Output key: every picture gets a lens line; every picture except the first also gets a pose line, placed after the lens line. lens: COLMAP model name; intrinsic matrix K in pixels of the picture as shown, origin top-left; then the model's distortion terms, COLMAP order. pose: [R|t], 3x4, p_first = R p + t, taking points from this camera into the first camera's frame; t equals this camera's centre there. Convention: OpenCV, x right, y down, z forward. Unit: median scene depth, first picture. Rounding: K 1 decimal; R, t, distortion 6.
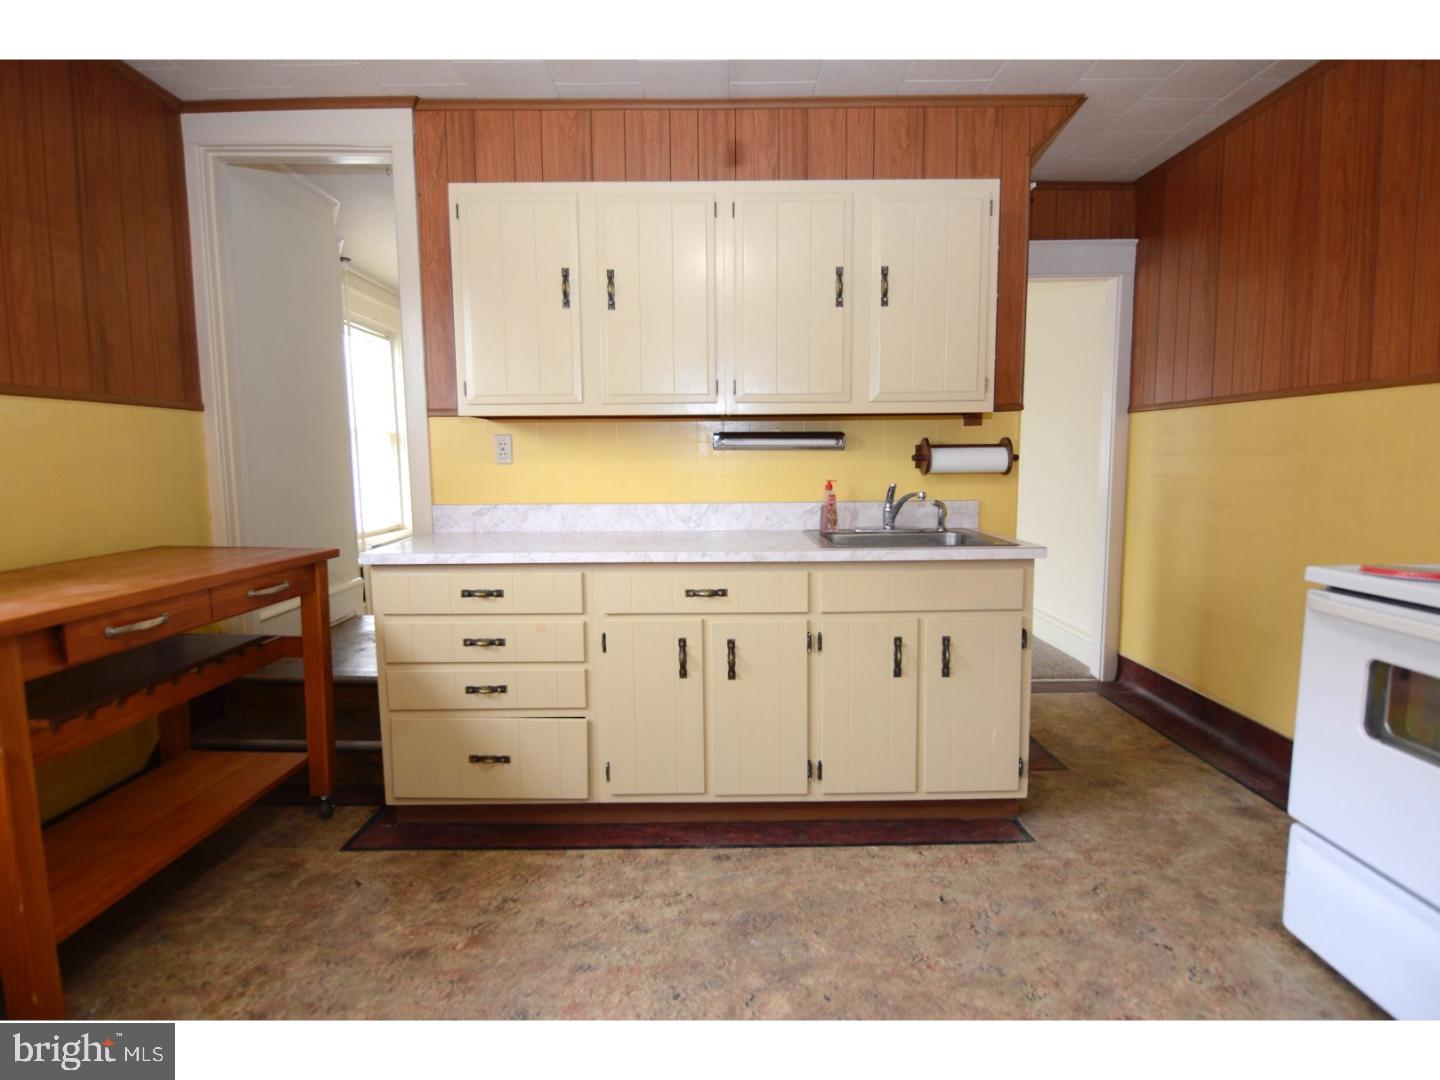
lens RADIAL K [[785.5, 0, 720.0], [0, 785.5, 540.0], [0, 0, 1]] dist [0.007497, -0.024929]
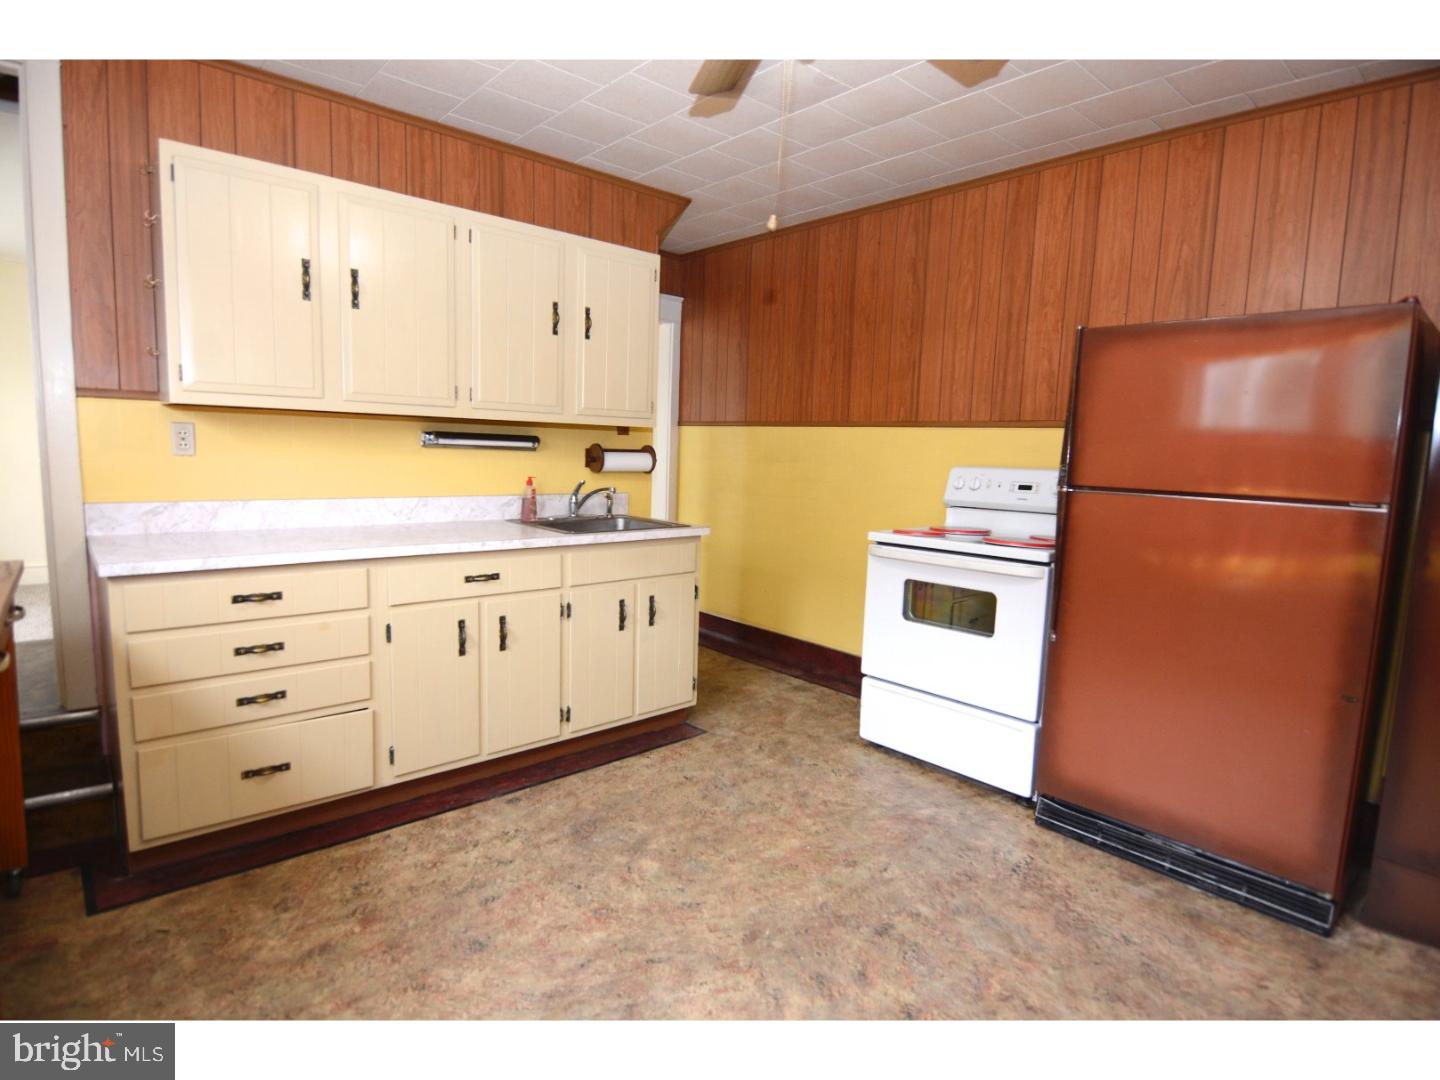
lens RADIAL K [[785.5, 0, 720.0], [0, 785.5, 540.0], [0, 0, 1]] dist [0.007497, -0.024929]
pose [[0.738089, -0.047872, 0.673003, -0.518193], [0.032353, 0.998843, 0.035567, -0.016506], [-0.673928, -0.004478, 0.738784, -0.072416]]
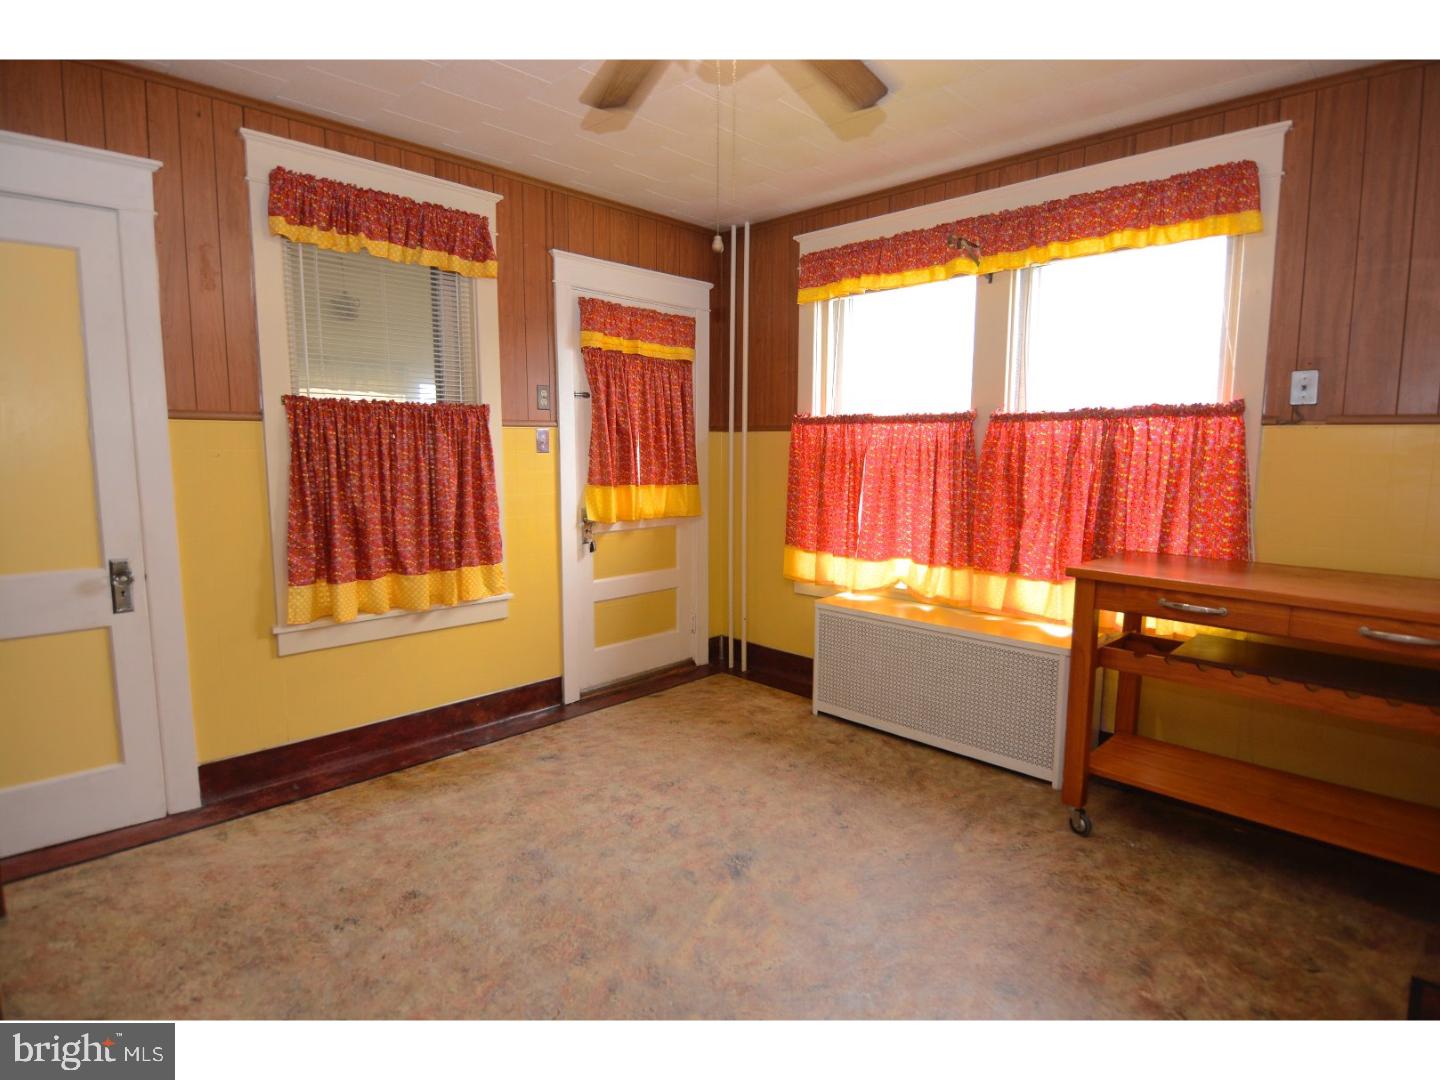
lens RADIAL K [[785.5, 0, 720.0], [0, 785.5, 540.0], [0, 0, 1]] dist [0.007497, -0.024929]
pose [[-0.707197, 0.088704, -0.701430, 0.536128], [-0.072333, 0.977815, 0.196584, -0.148353], [0.703307, 0.189761, -0.685092, 0.947823]]
